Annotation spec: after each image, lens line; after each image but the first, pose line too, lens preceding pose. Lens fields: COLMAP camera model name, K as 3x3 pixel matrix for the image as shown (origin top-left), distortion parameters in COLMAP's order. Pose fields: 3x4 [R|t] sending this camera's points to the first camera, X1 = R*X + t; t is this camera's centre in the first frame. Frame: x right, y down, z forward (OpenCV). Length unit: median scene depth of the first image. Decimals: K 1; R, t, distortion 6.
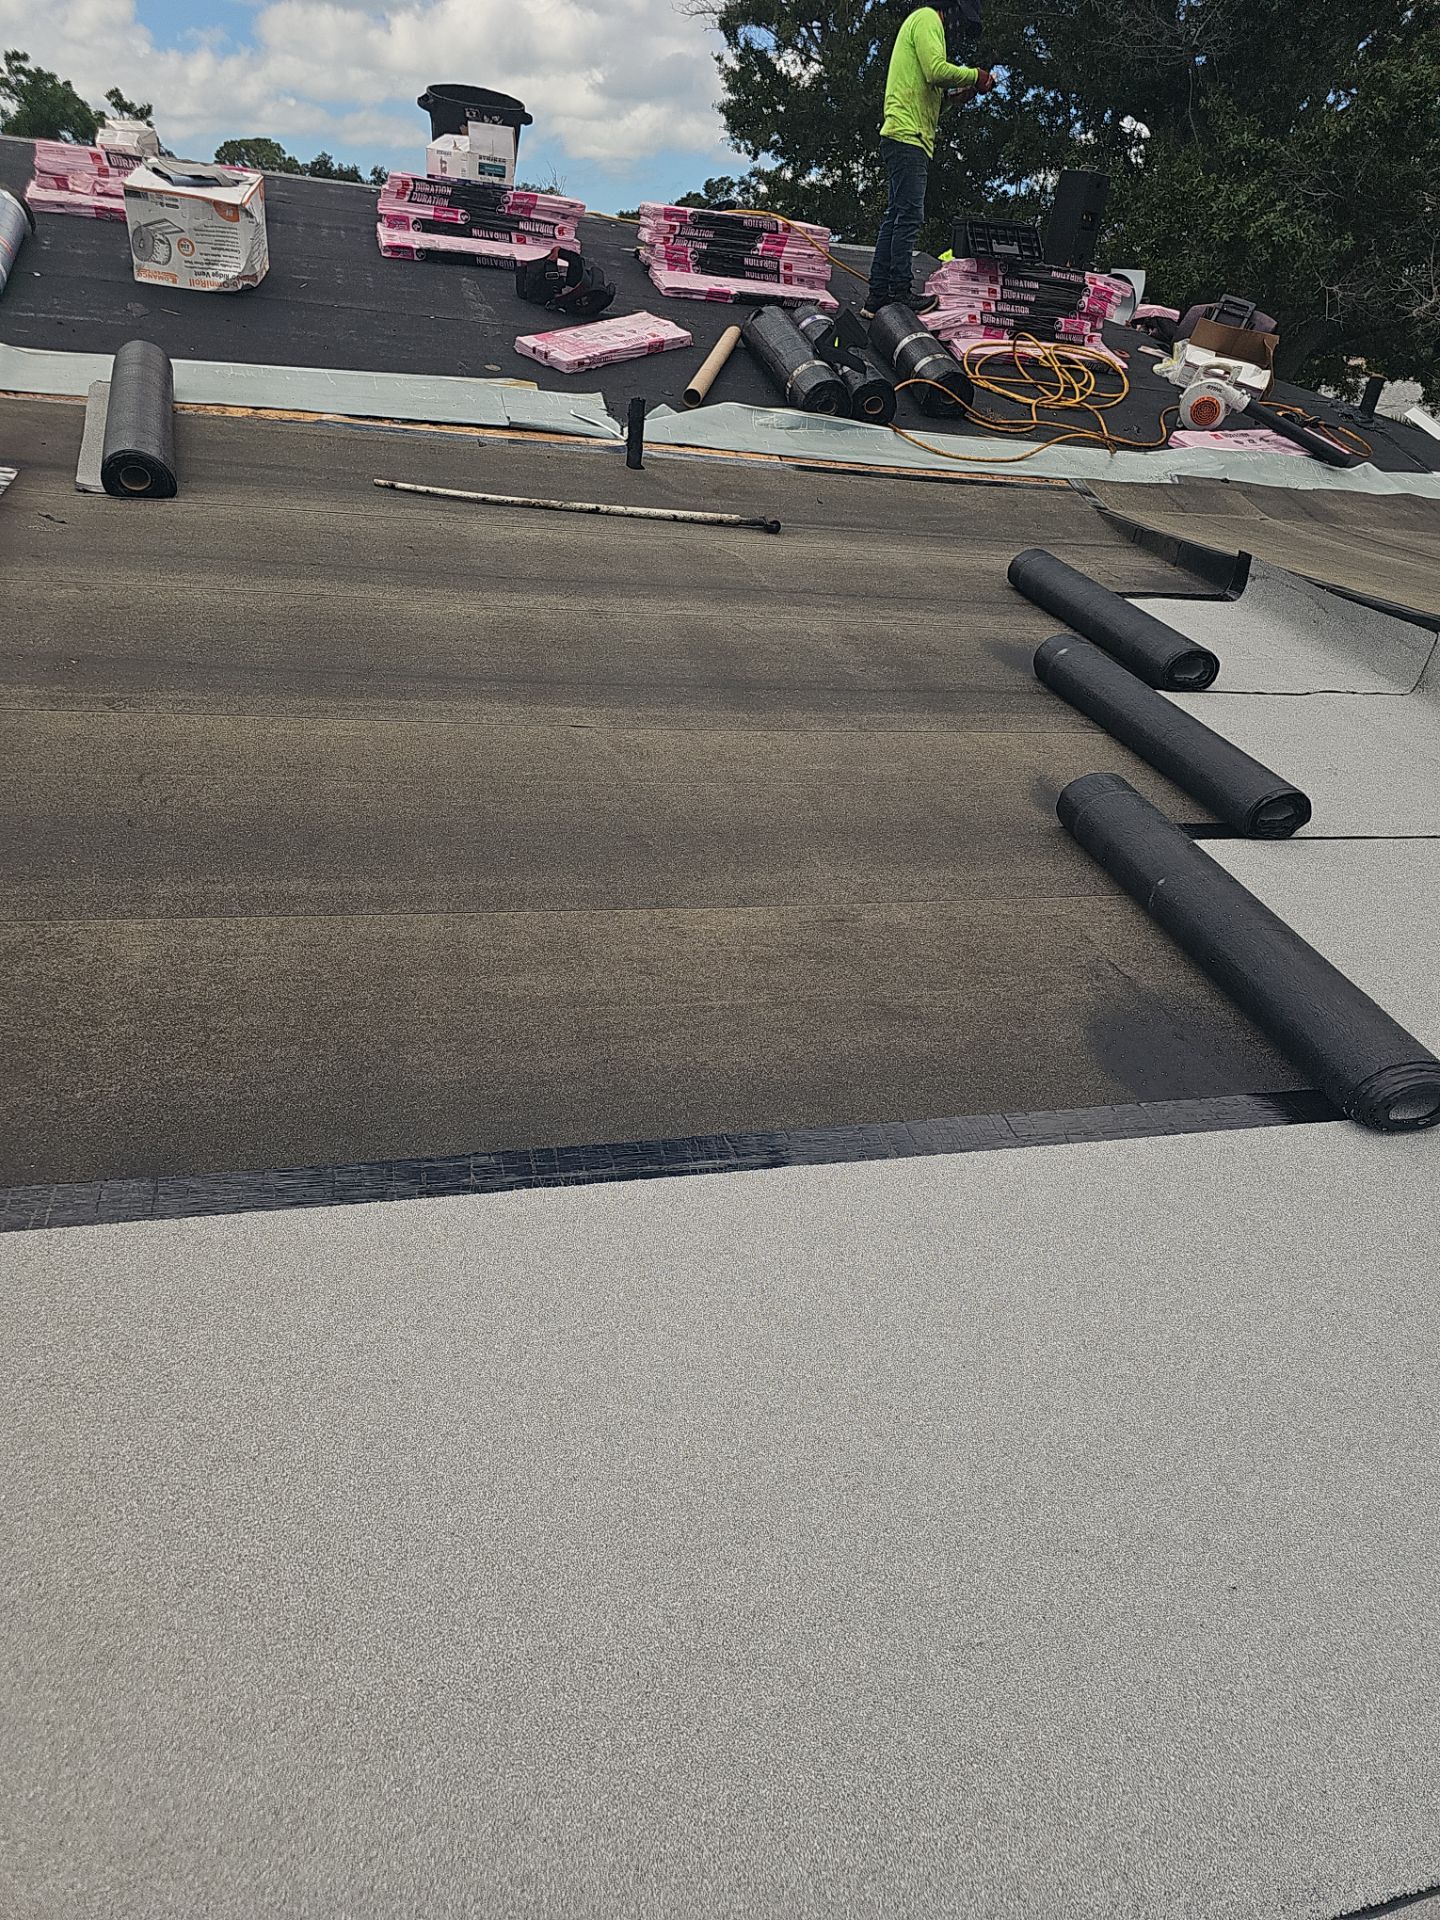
lens RADIAL K [[1152.7, 0, 640.4], [0, 1152.7, 965.5], [0, 0, 1]] dist [0.007671, -0.015355]
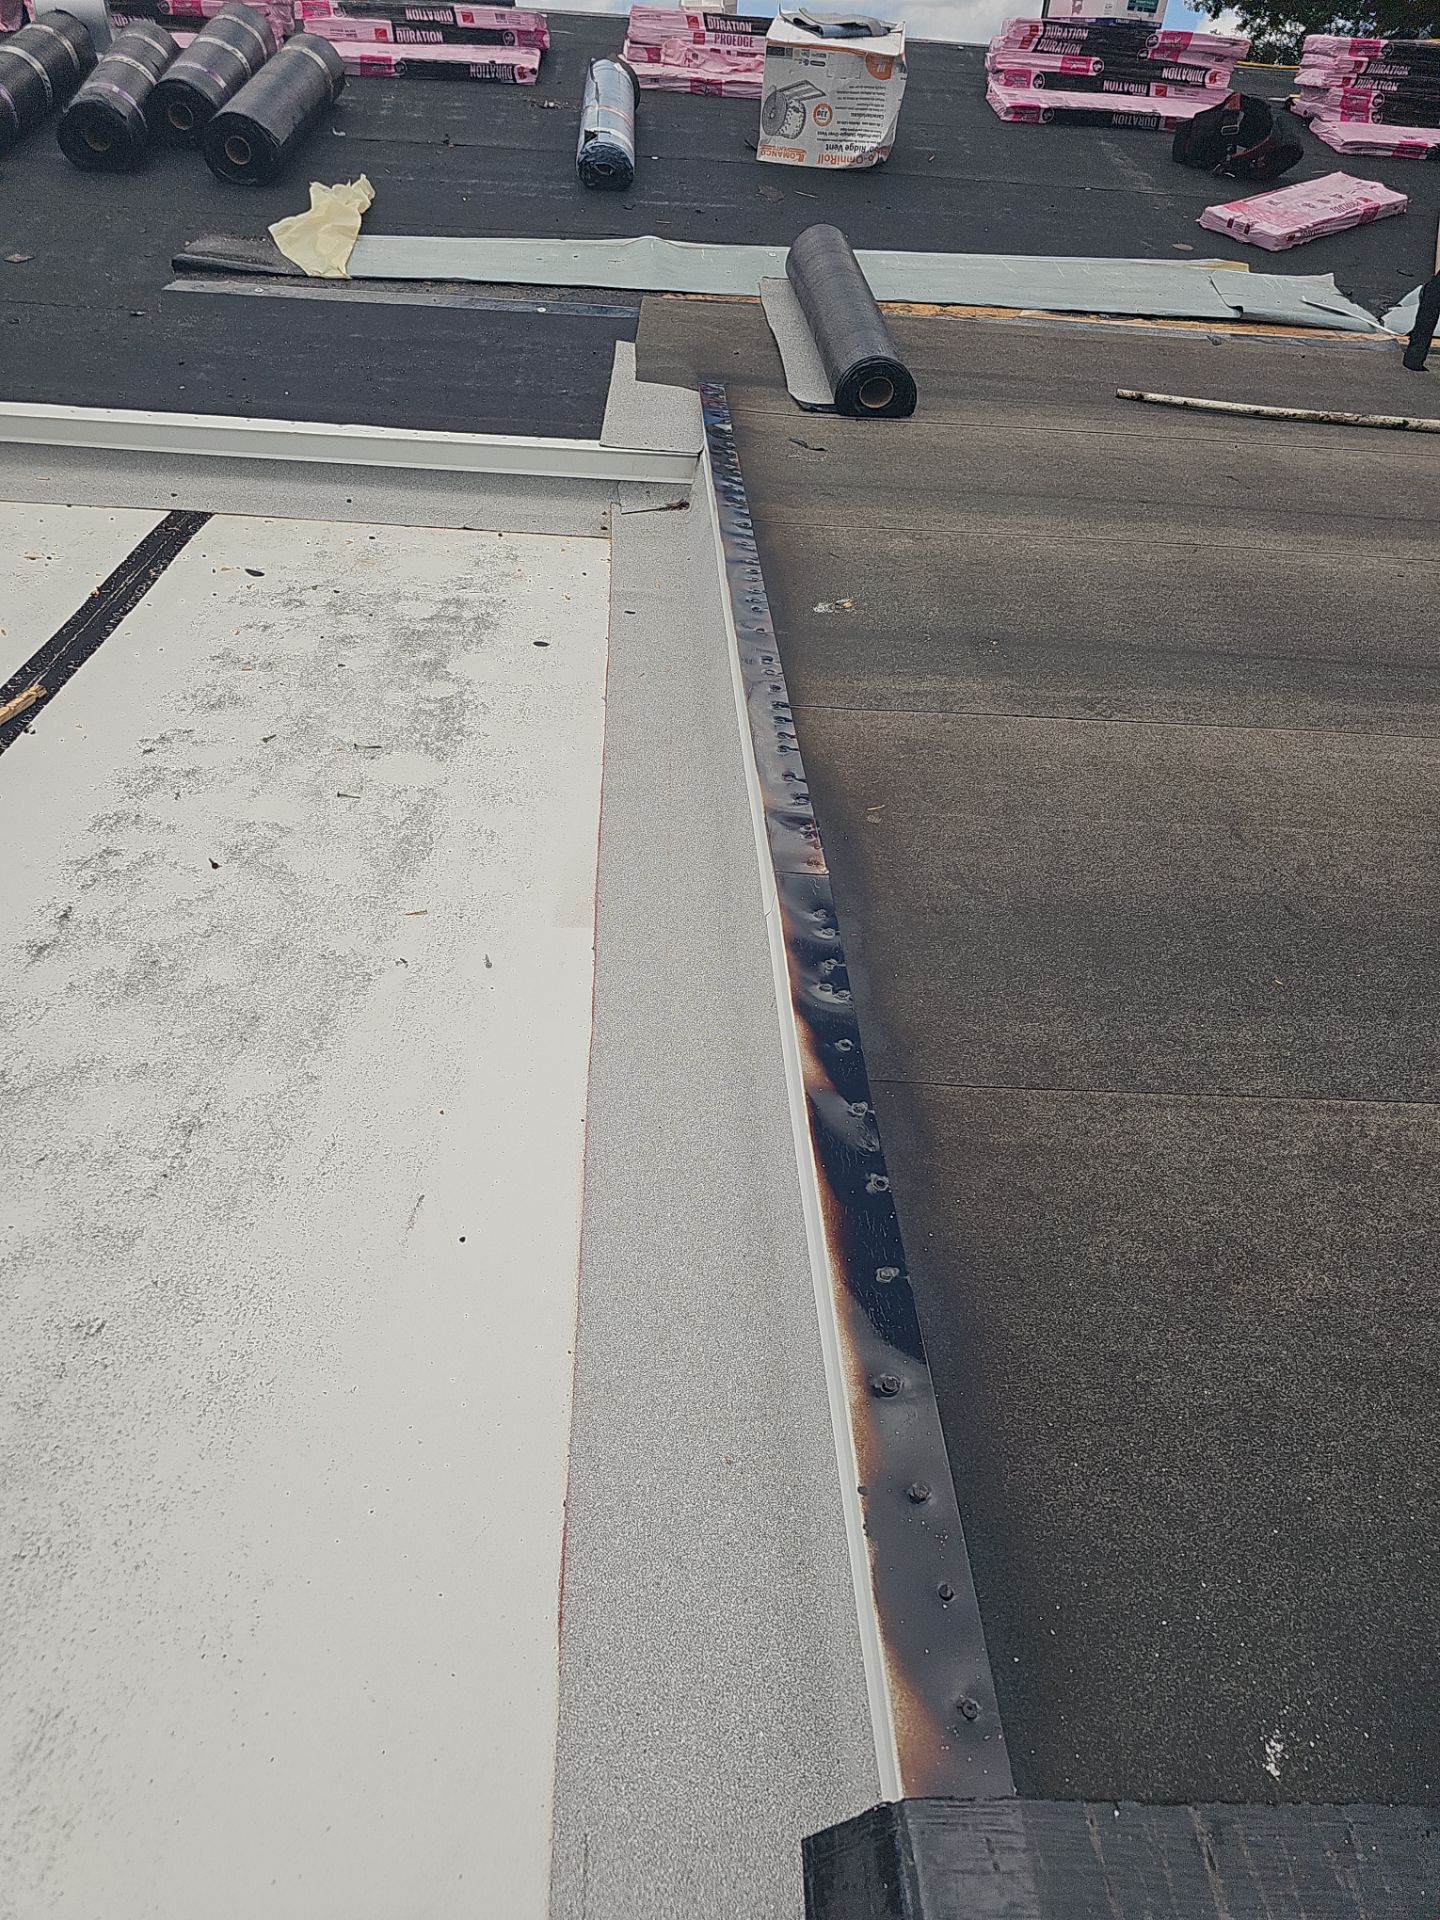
lens RADIAL K [[1152.7, 0, 640.4], [0, 1152.7, 965.5], [0, 0, 1]] dist [0.007671, -0.015355]
pose [[0.973800, 0.079283, -0.213138, -0.272401], [-0.067594, 0.995810, 0.061591, -0.044778], [0.217128, -0.045570, 0.975079, 0.114224]]
